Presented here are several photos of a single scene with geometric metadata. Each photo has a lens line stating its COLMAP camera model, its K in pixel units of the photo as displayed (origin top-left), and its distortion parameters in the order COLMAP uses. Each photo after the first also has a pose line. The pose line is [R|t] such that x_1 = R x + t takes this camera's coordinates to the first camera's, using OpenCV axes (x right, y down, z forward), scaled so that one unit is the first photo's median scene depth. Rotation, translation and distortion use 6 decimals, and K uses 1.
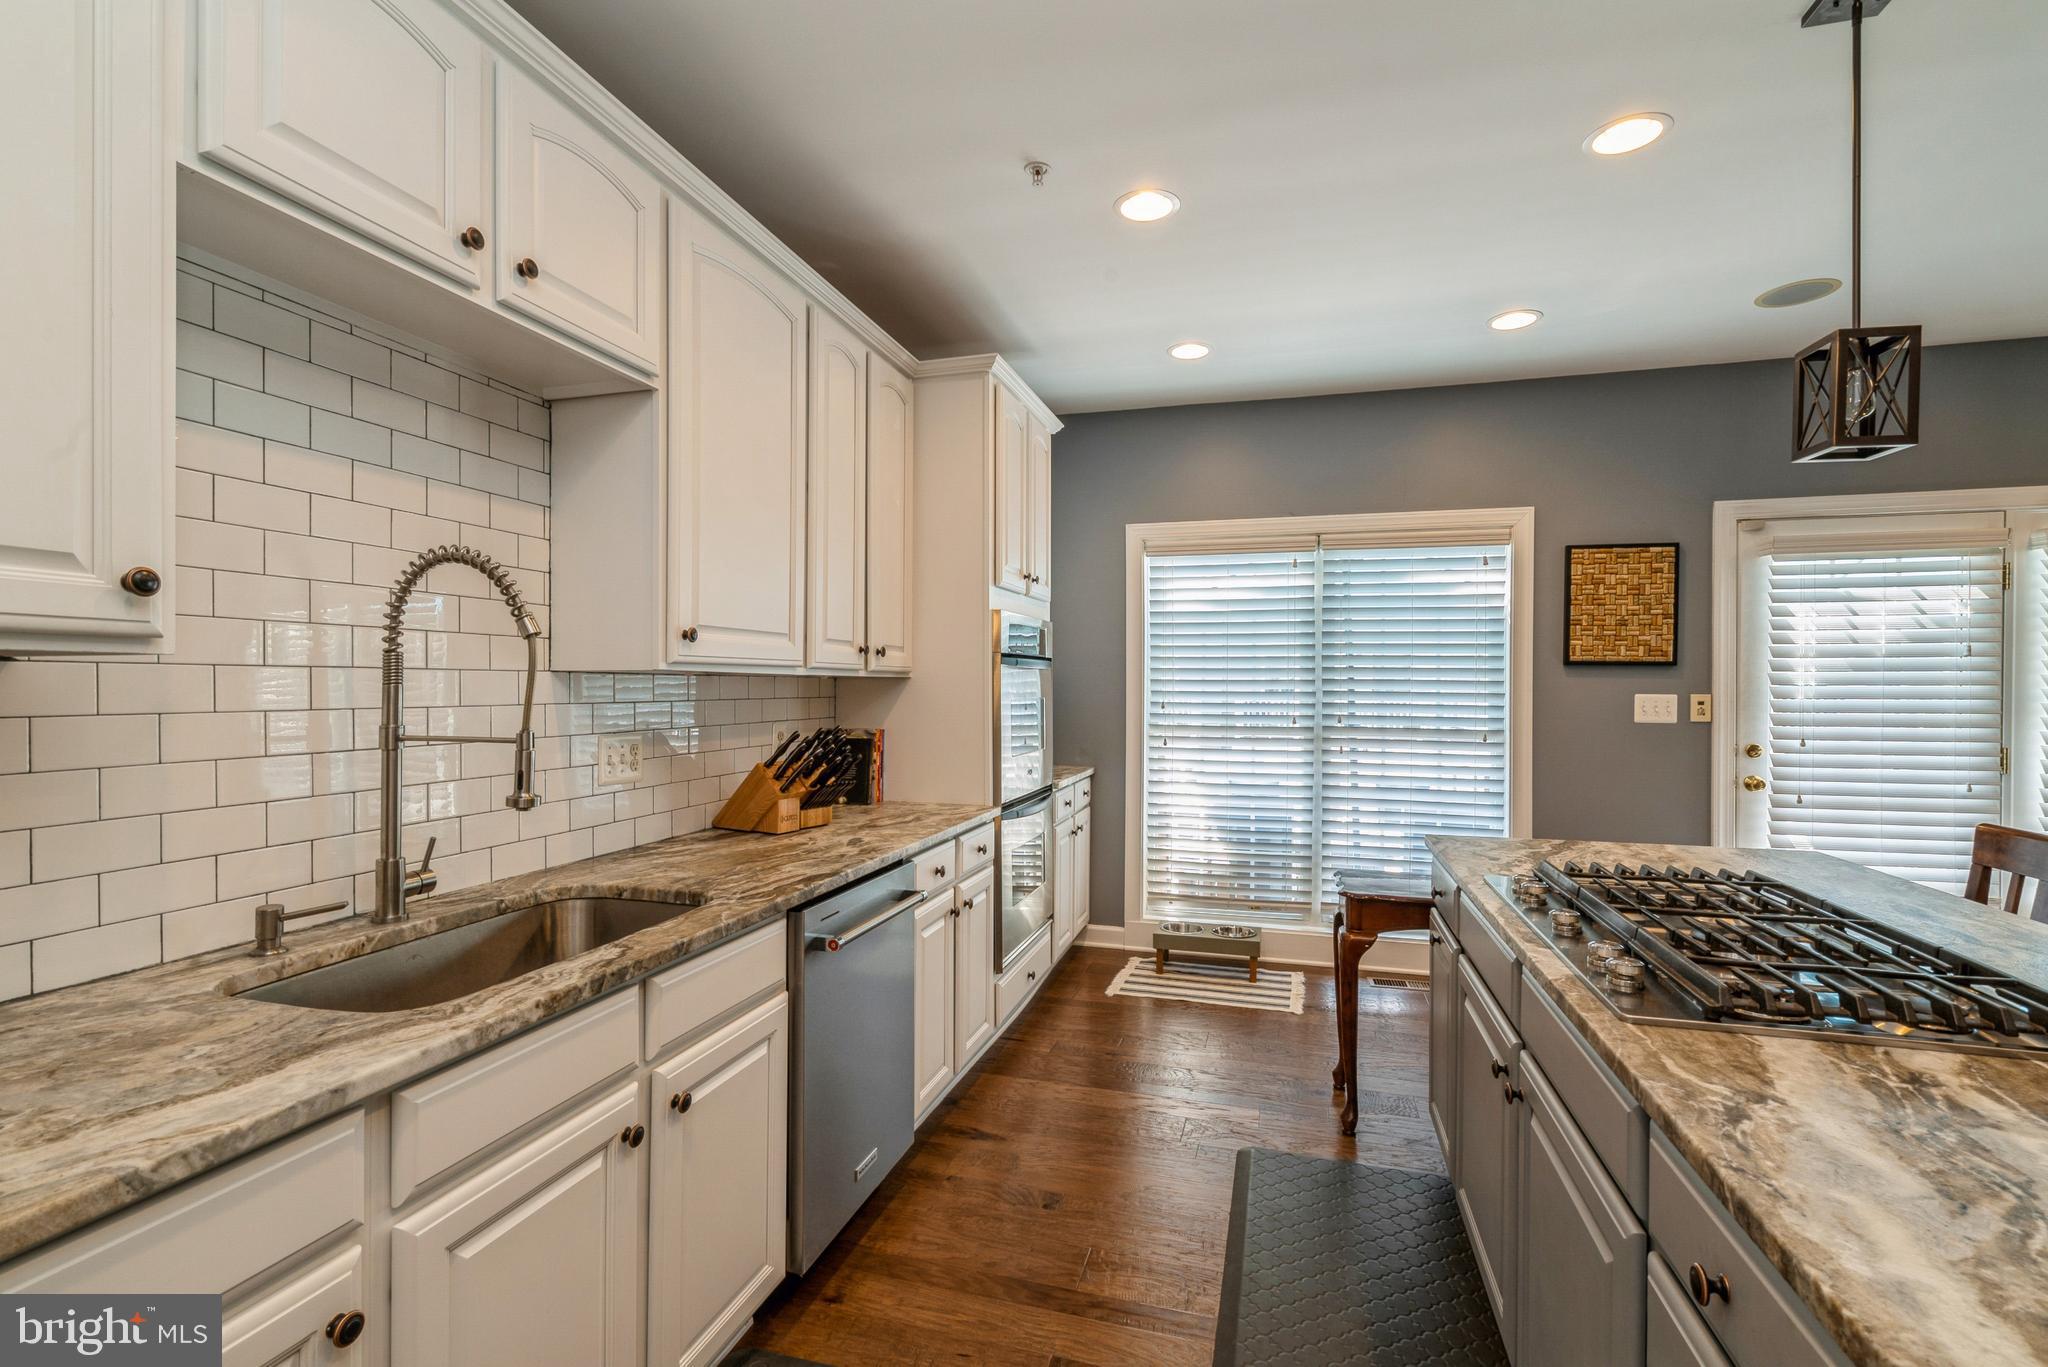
lens RADIAL K [[935.9, 0, 1020.1], [0, 935.9, 693.5], [0, 0, 1]] dist [-0.000117, -0.000521]
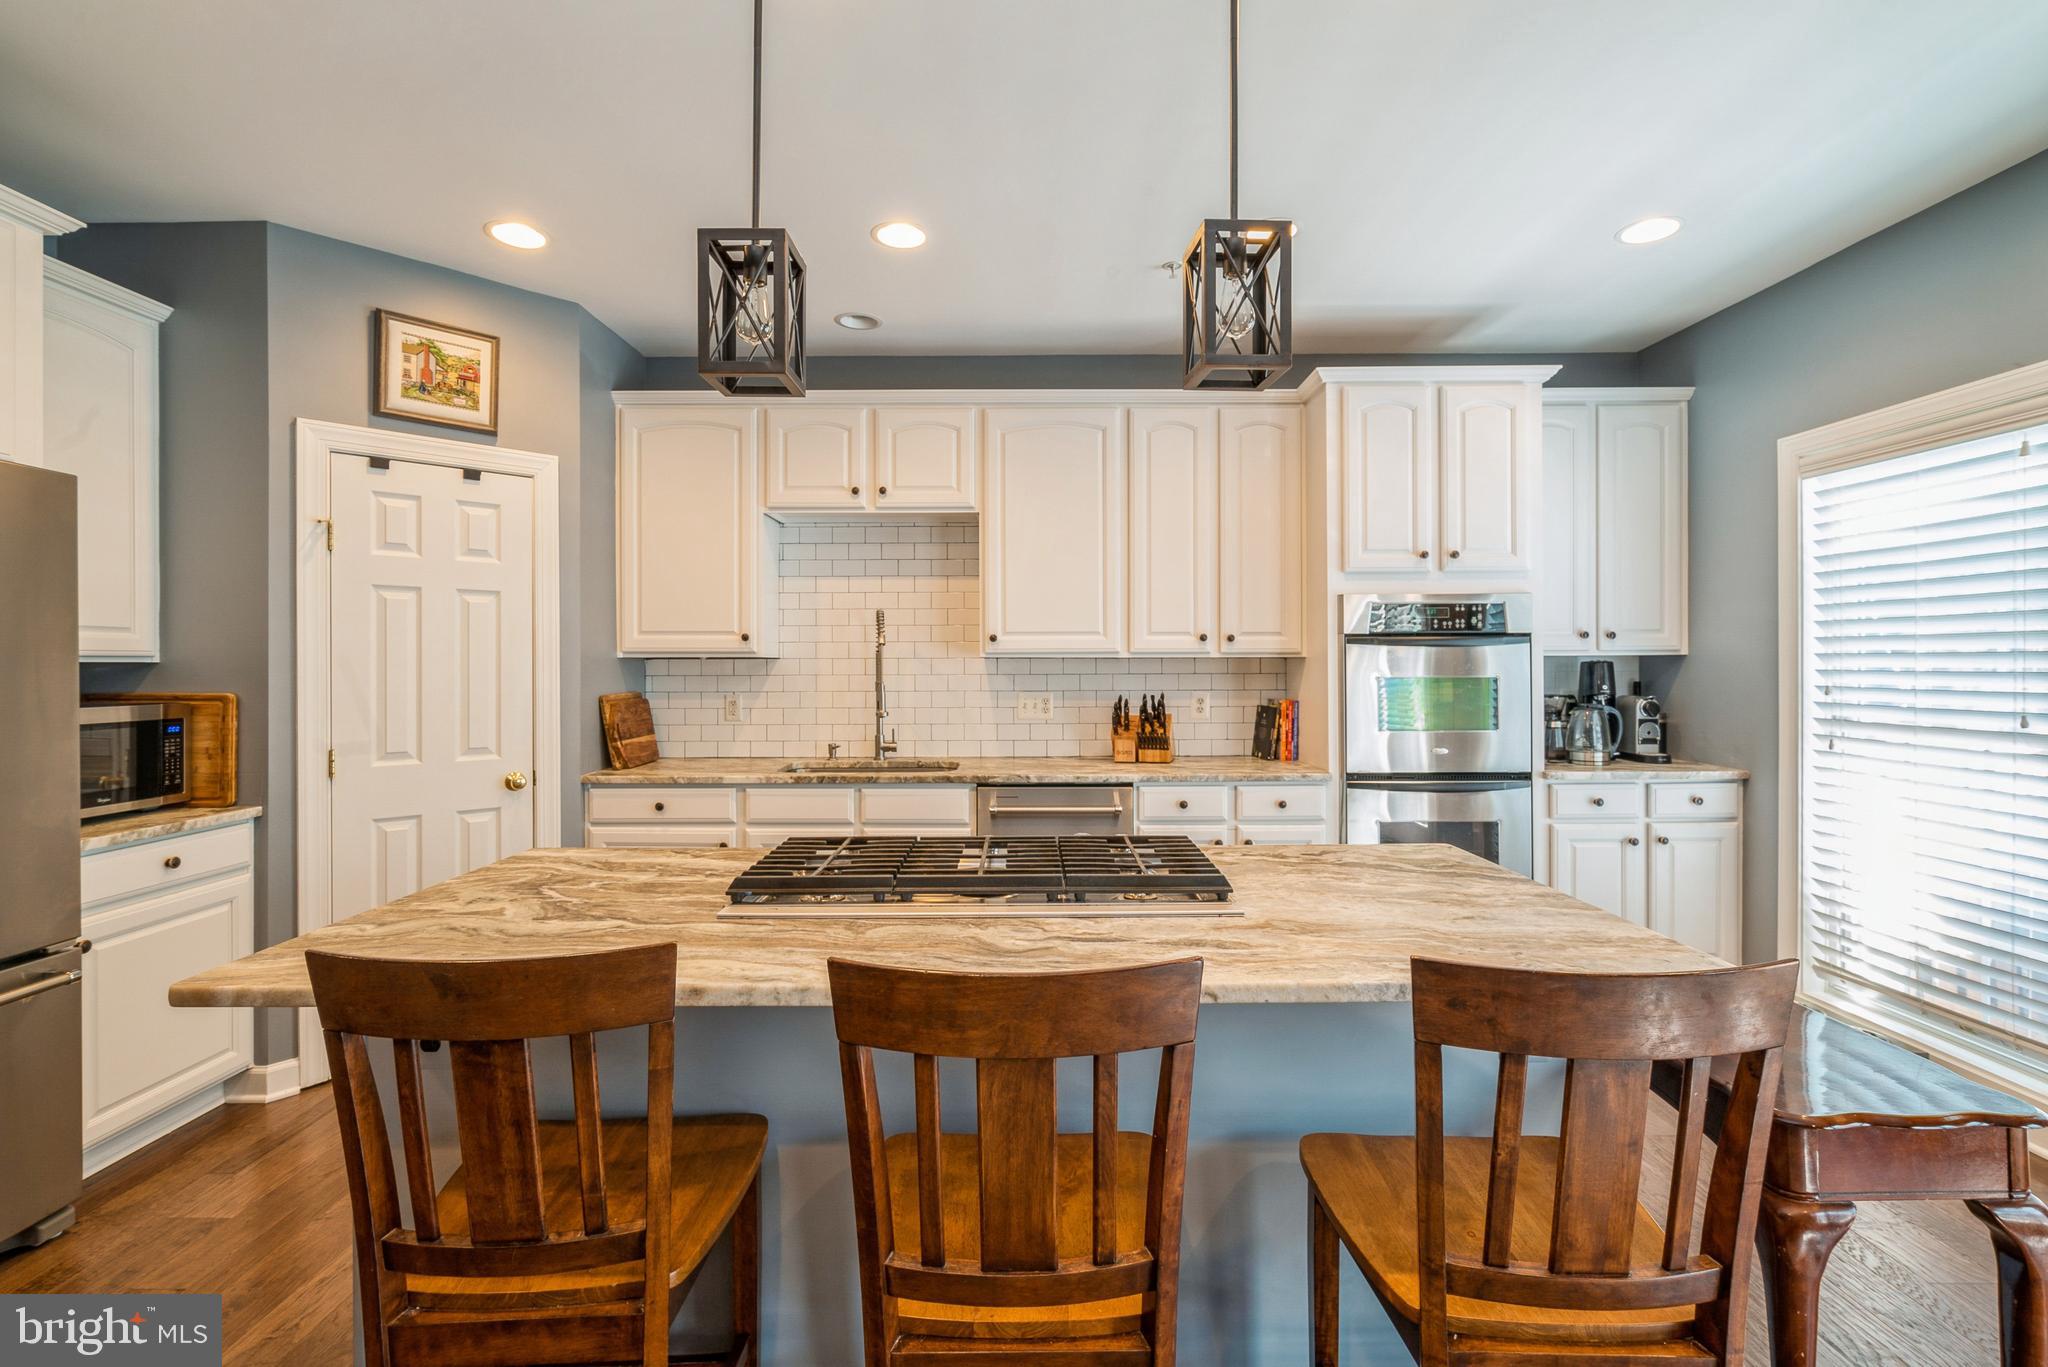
lens RADIAL K [[916.4, 0, 1018.6], [0, 916.4, 666.2], [0, 0, 1]] dist [-0.000934, -0.000172]
pose [[0.279146, -0.000572, -0.960249, 0.756475], [-0.004363, 0.999989, -0.001864, -0.001795], [0.960239, 0.004710, 0.279140, 0.285384]]
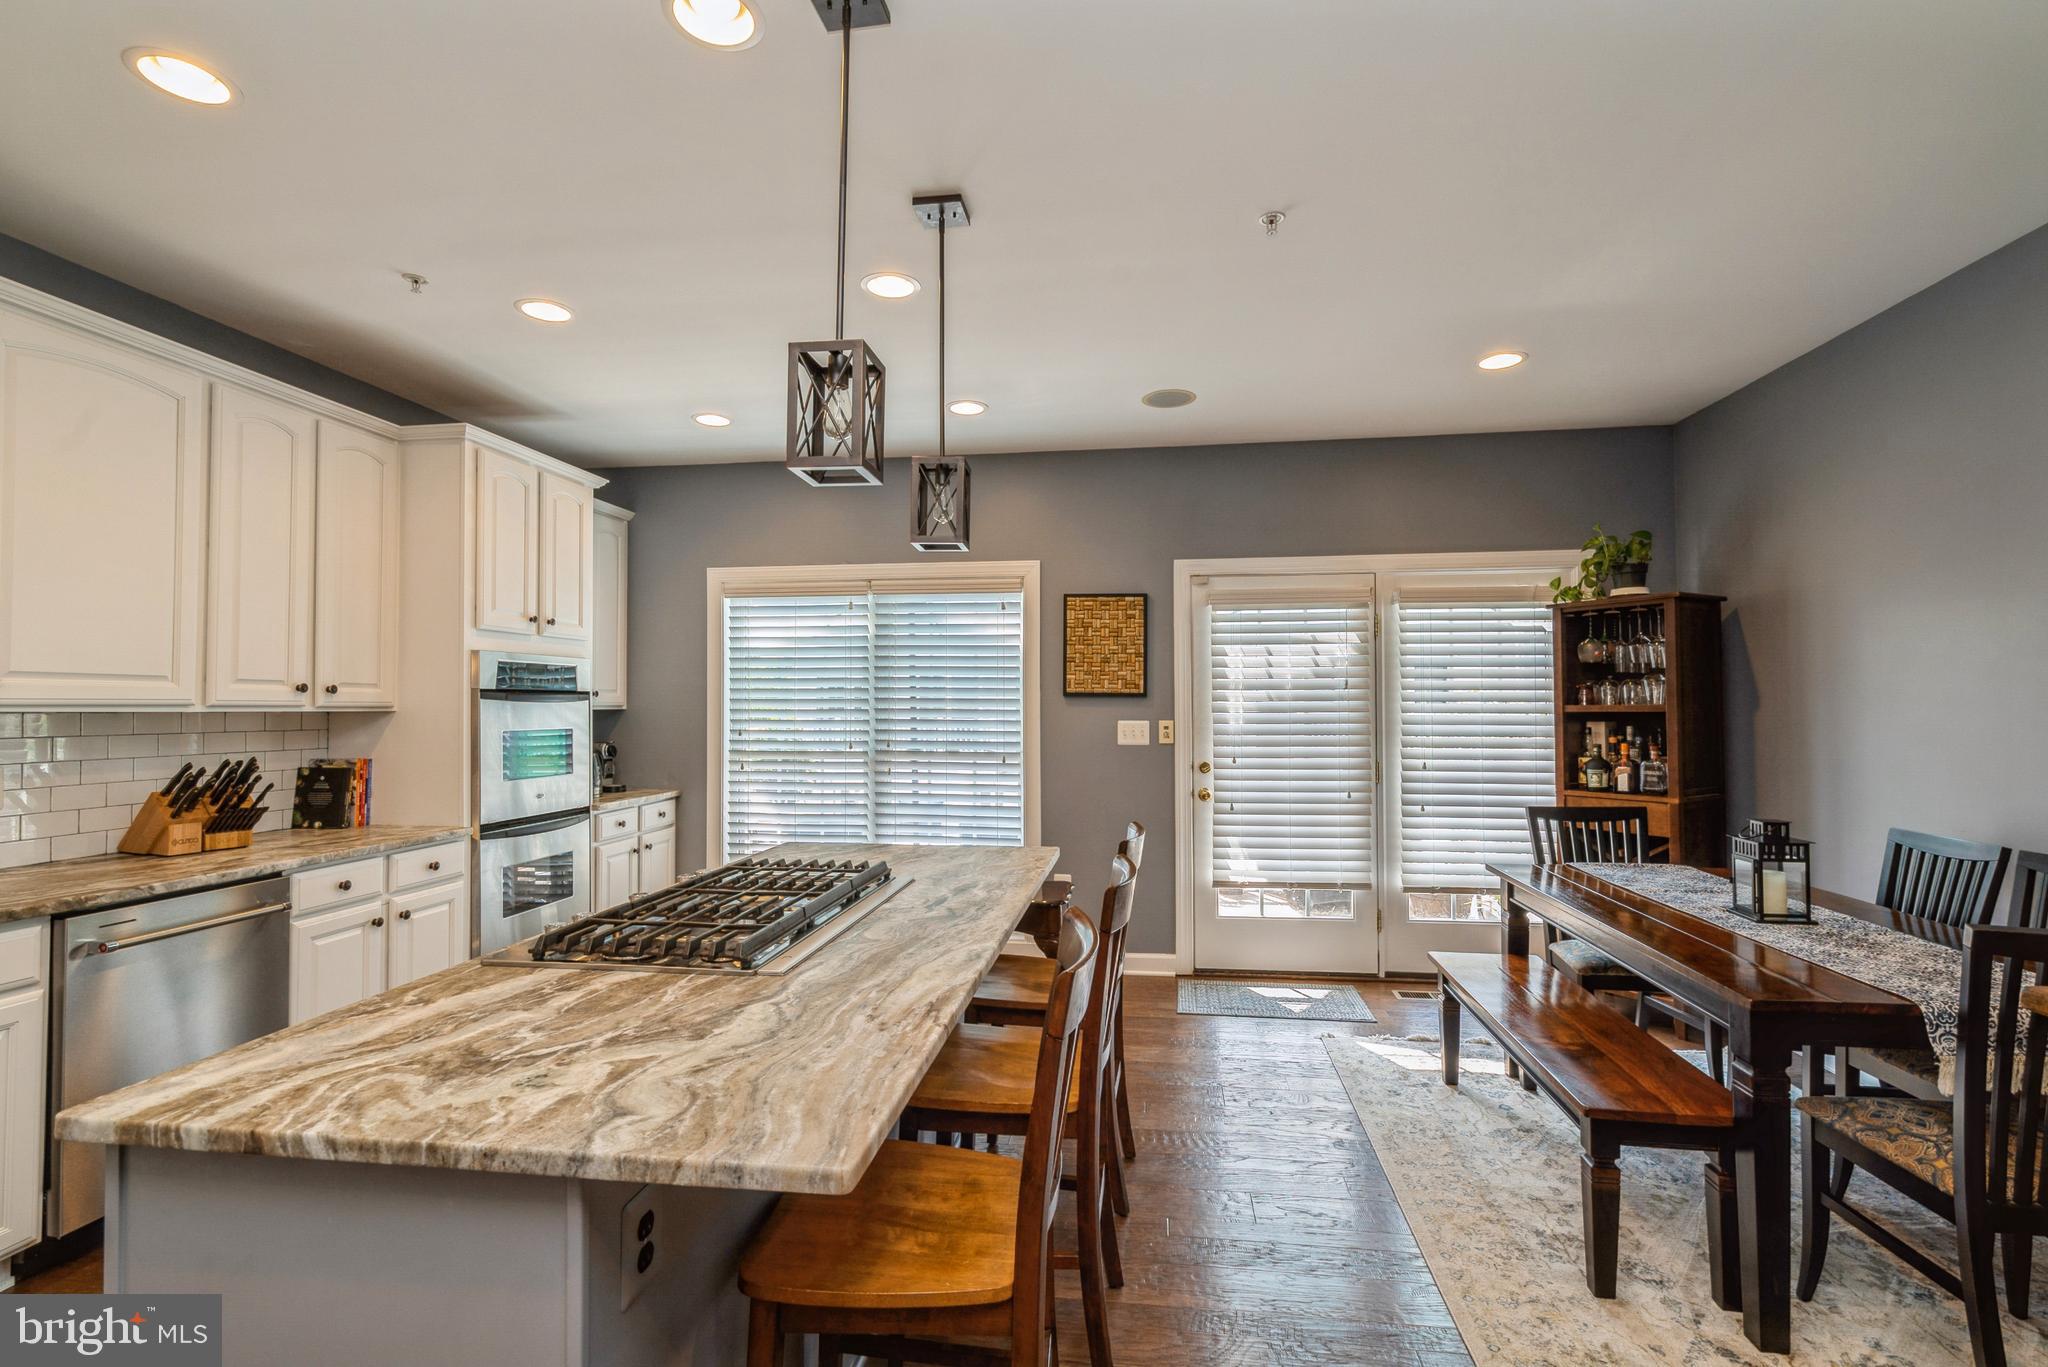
lens RADIAL K [[940.5, 0, 1023.8], [0, 940.5, 688.7], [0, 0, 1]] dist [-0.000093, -0.000030]
pose [[0.989992, -0.001794, 0.141116, 0.390047], [0.005912, 0.999569, -0.028768, -0.006416], [-0.141003, 0.029315, 0.989575, -0.166666]]
